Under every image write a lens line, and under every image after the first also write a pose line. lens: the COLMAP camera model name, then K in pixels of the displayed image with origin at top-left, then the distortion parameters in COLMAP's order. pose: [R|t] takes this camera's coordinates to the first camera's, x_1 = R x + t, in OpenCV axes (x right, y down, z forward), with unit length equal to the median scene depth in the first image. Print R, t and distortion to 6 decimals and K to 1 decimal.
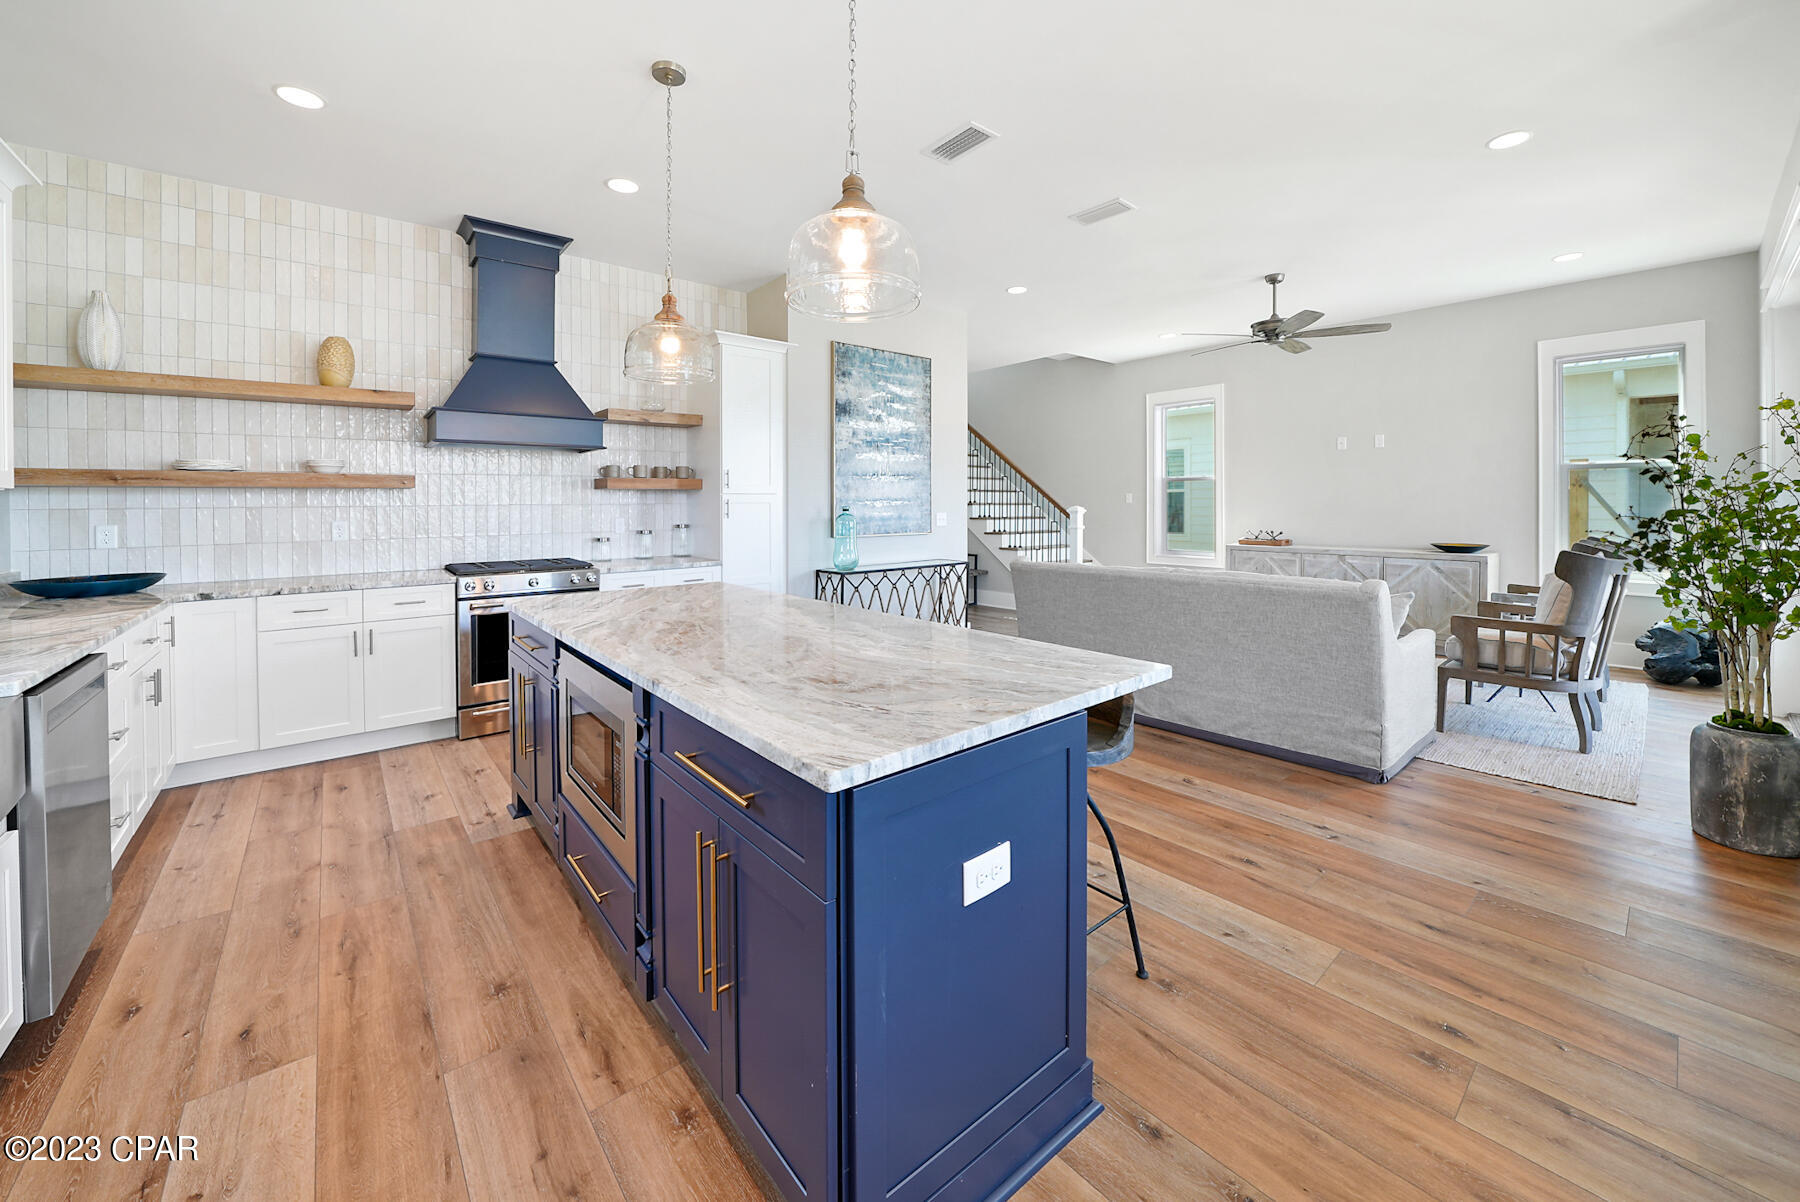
lens RADIAL K [[690.1, 0, 906.4], [0, 690.1, 500.8], [0, 0, 1]] dist [-0.022813, 0.000730]
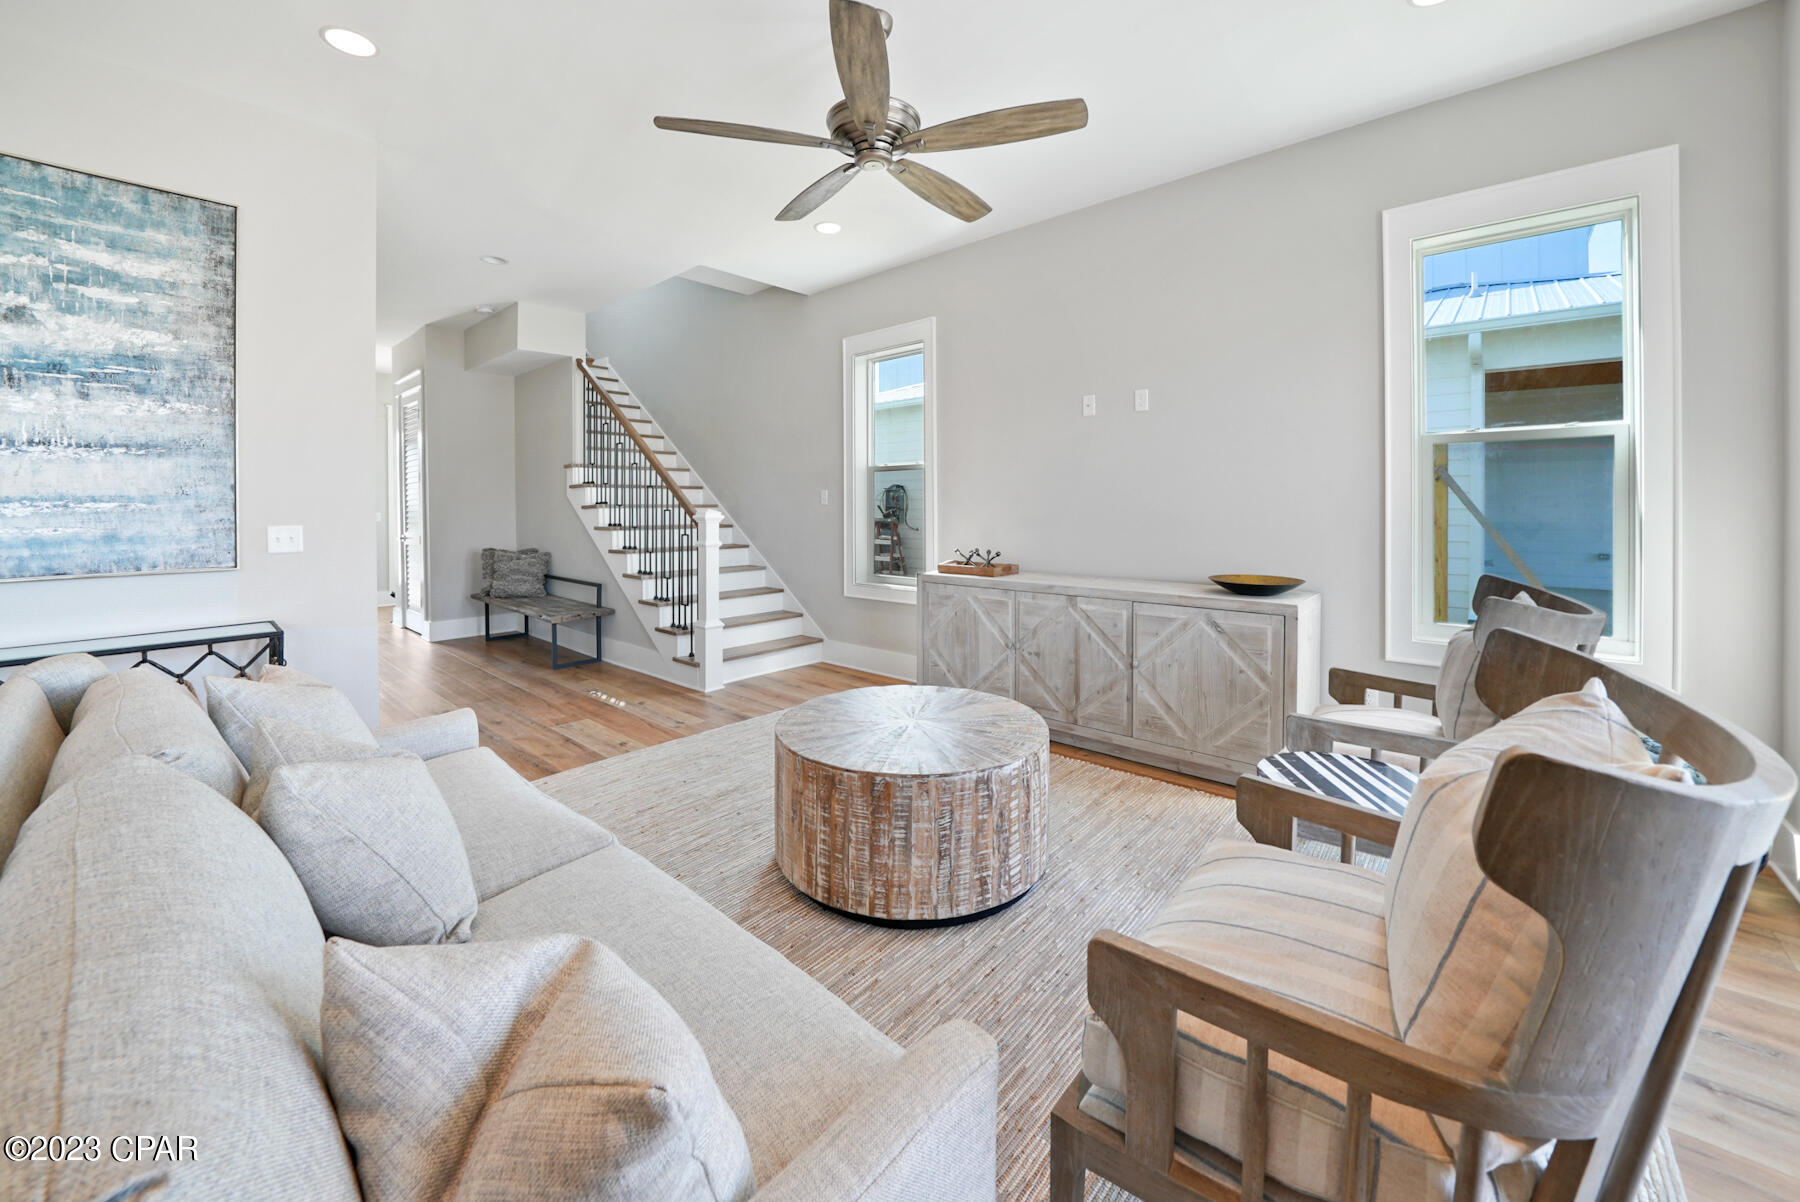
lens RADIAL K [[698.1, 0, 900.2], [0, 698.1, 505.3], [0, 0, 1]] dist [-0.031056, 0.007831]
pose [[0.989531, -0.002002, 0.144303, 0.663923], [0.001102, 0.999979, 0.006317, 0.000104], [-0.144313, -0.006091, 0.989513, 0.719732]]
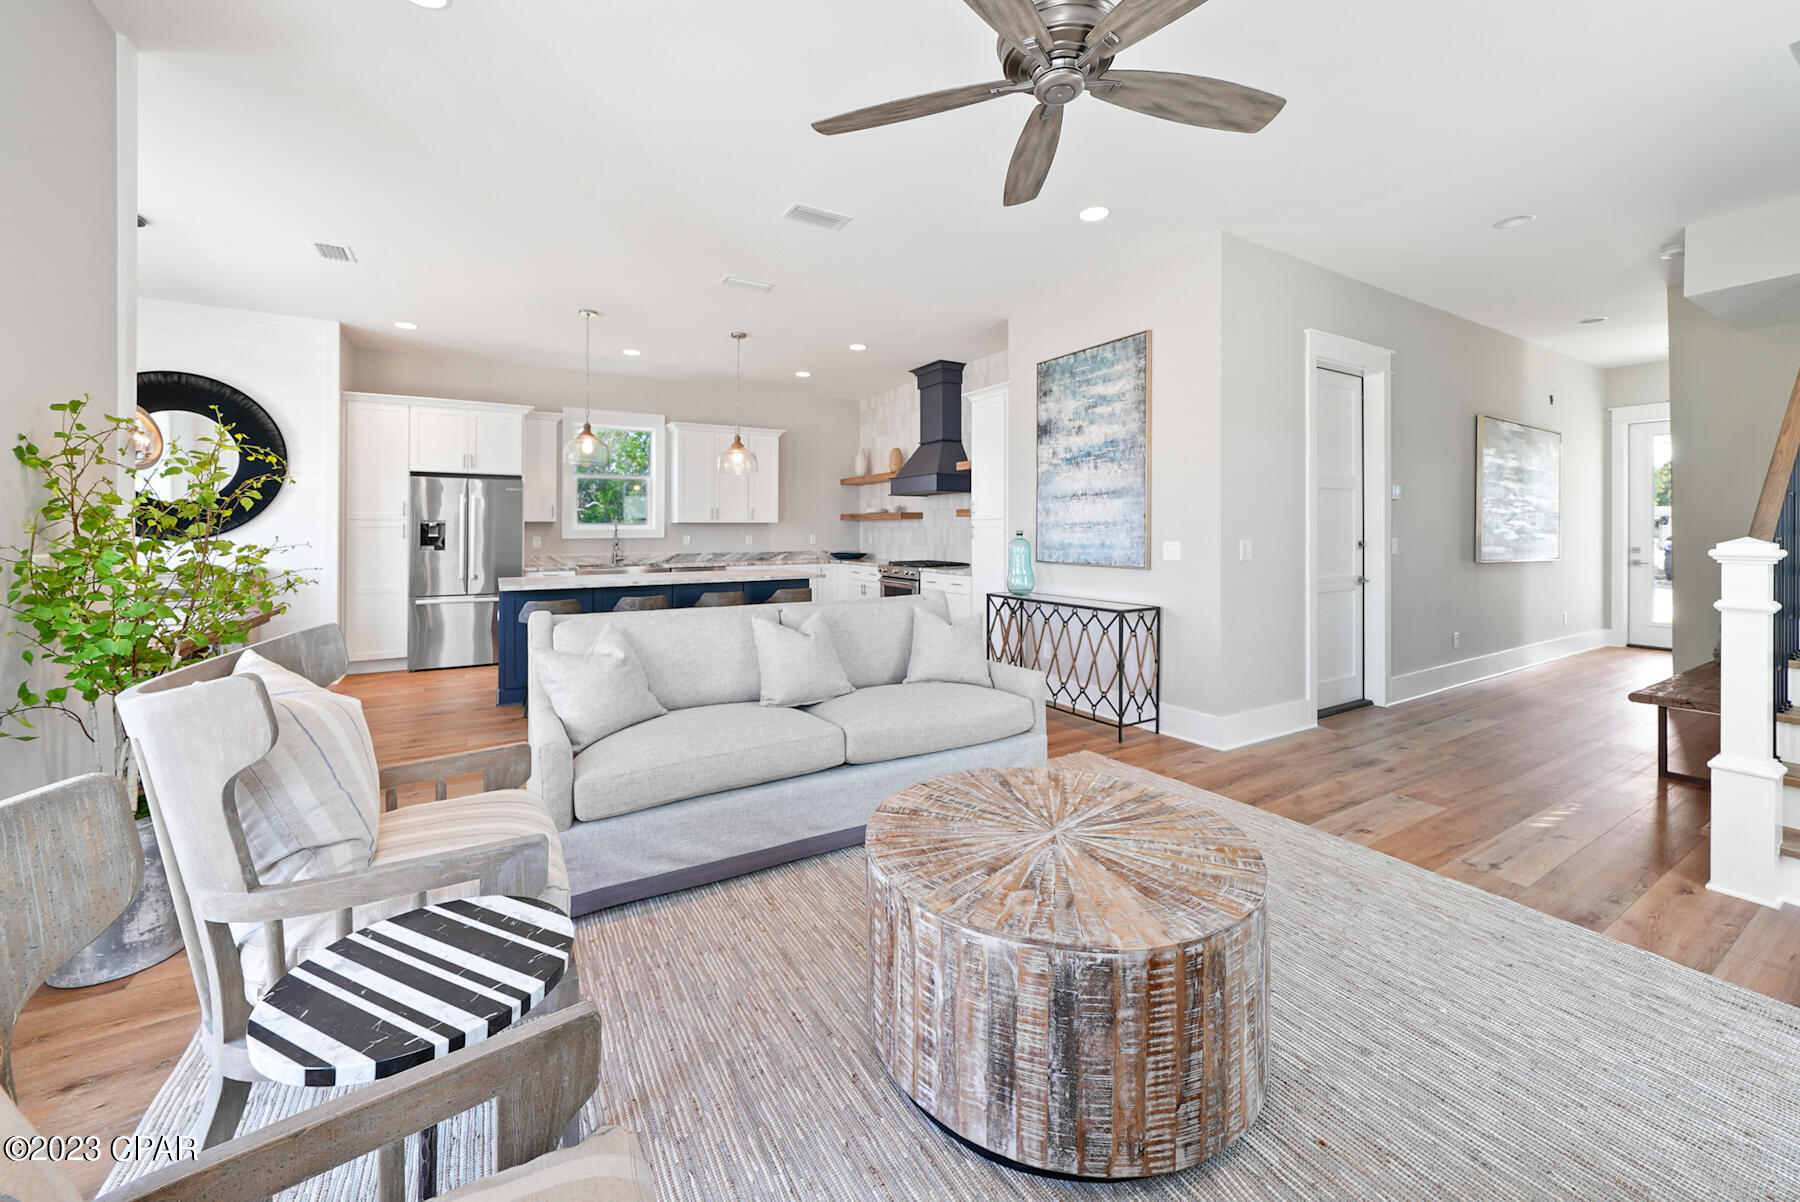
lens RADIAL K [[672.1, 0, 895.5], [0, 672.1, 538.9], [0, 0, 1]] dist [-0.021568, -0.000060]
pose [[-0.165910, 0.020780, -0.985922, 1.224547], [0.005569, 0.999782, 0.020135, -0.001152], [0.986125, -0.002150, -0.165990, 1.333107]]
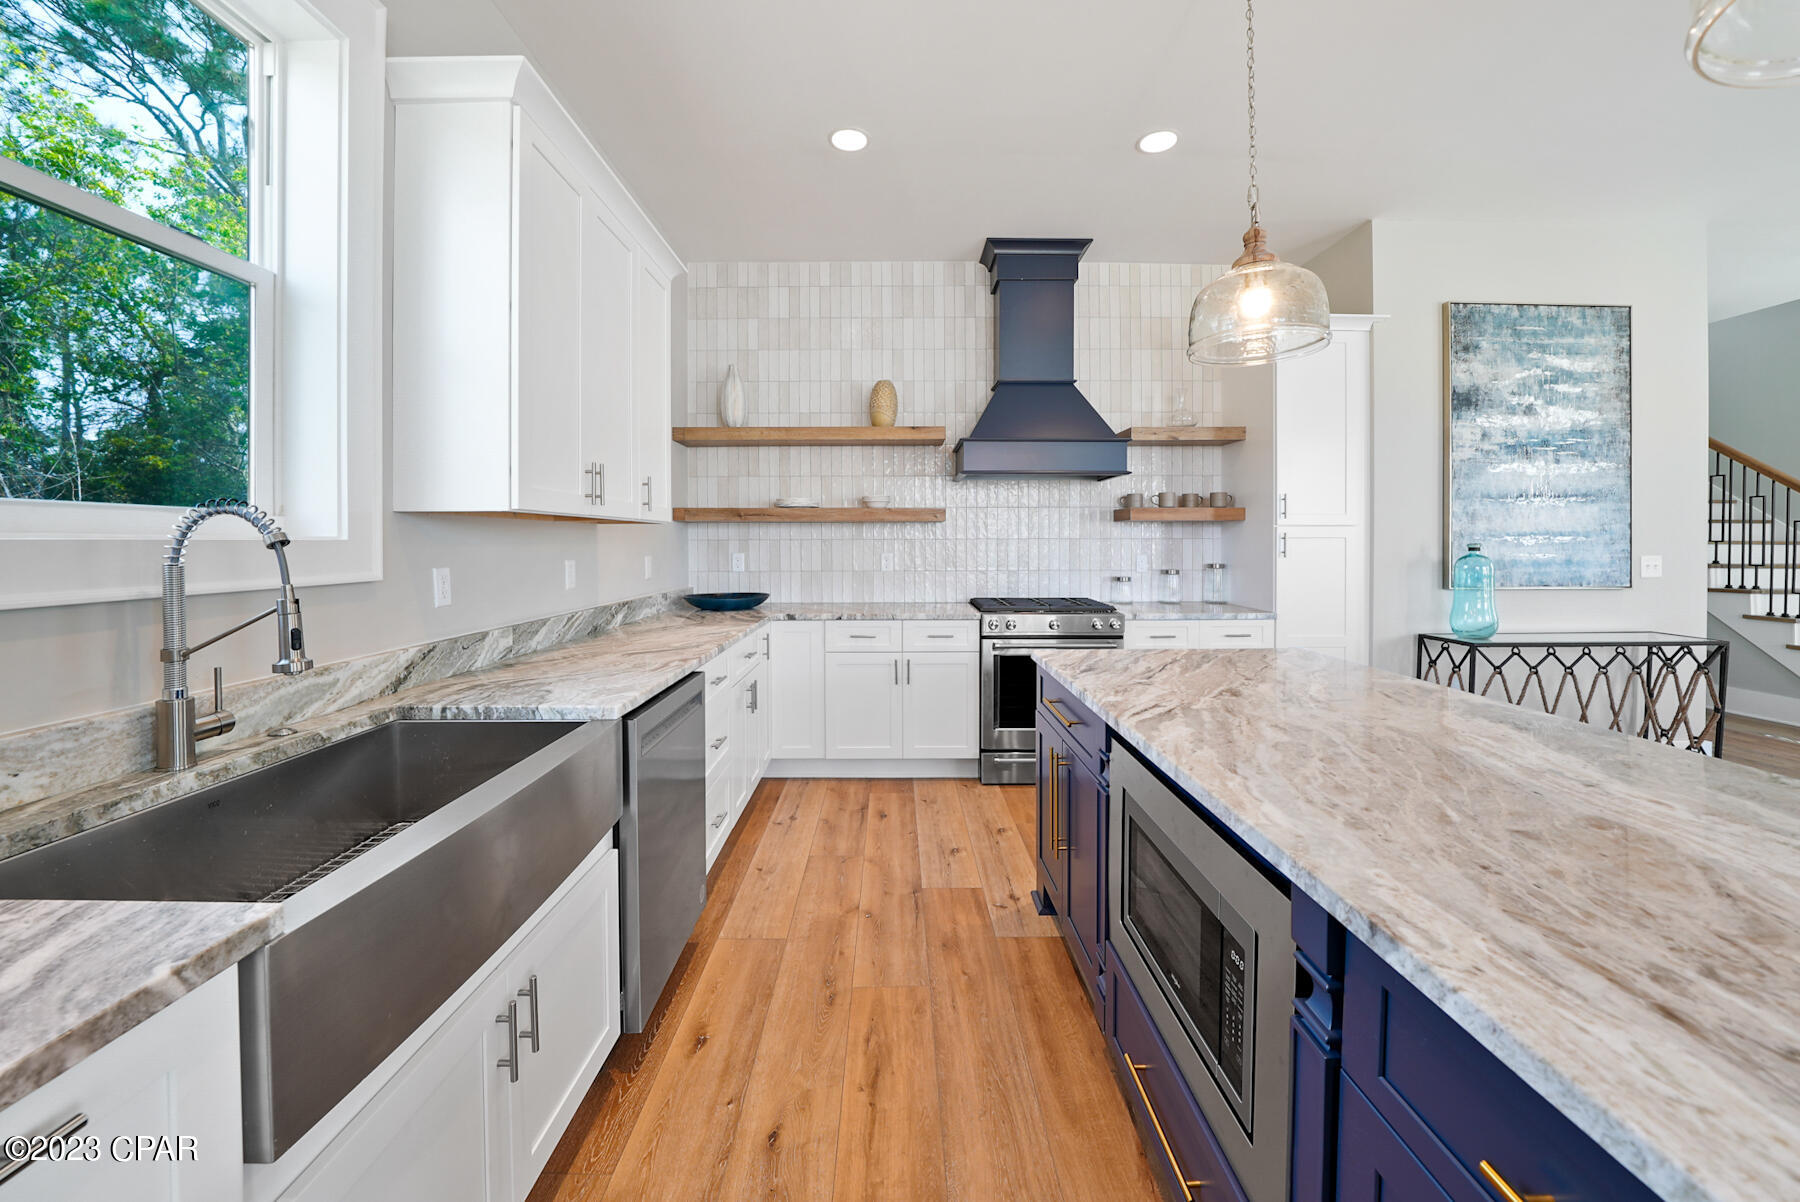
lens RADIAL K [[672.1, 0, 895.5], [0, 672.1, 538.9], [0, 0, 1]] dist [-0.021568, -0.000060]
pose [[0.765327, 0.005726, -0.643616, -0.142648], [-0.003312, 0.999982, 0.004958, 0.002816], [0.643633, -0.001663, 0.765332, 0.199616]]
